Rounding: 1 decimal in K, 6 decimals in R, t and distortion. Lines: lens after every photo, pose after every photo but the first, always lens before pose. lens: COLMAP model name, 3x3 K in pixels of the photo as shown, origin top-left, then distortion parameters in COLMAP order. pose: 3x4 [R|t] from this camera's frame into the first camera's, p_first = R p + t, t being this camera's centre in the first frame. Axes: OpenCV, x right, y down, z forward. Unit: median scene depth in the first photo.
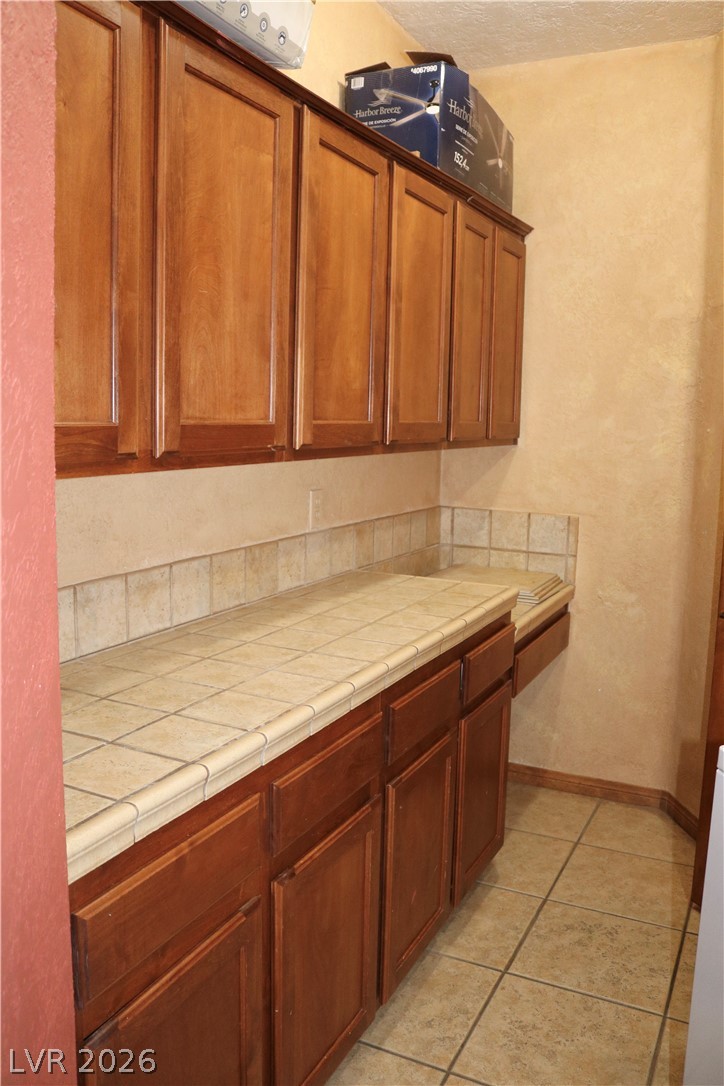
lens RADIAL K [[902.2, 0, 358.6], [0, 902.2, 539.4], [0, 0, 1]] dist [-0.139892, 0.108055]
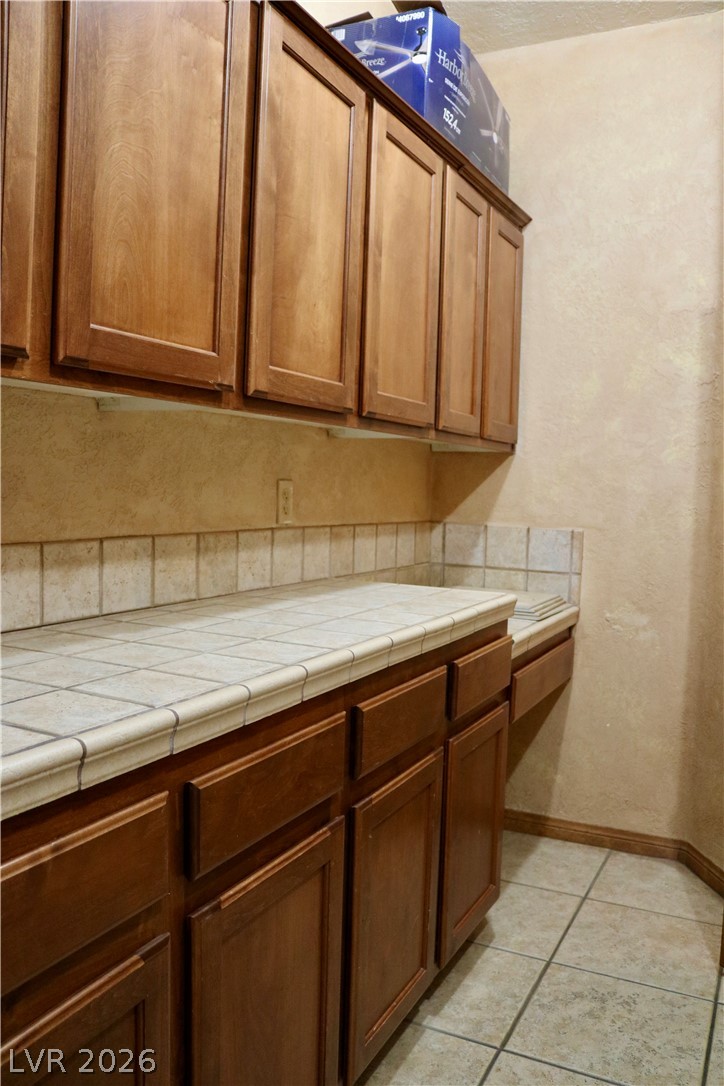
lens RADIAL K [[902.2, 0, 359.1], [0, 902.2, 538.8], [0, 0, 1]] dist [-0.139892, 0.108055]
pose [[0.999949, 0.010064, 0.000020, 0.026678], [-0.010033, 0.997045, -0.076162, 0.072191], [-0.000787, 0.076158, 0.997095, 0.135478]]
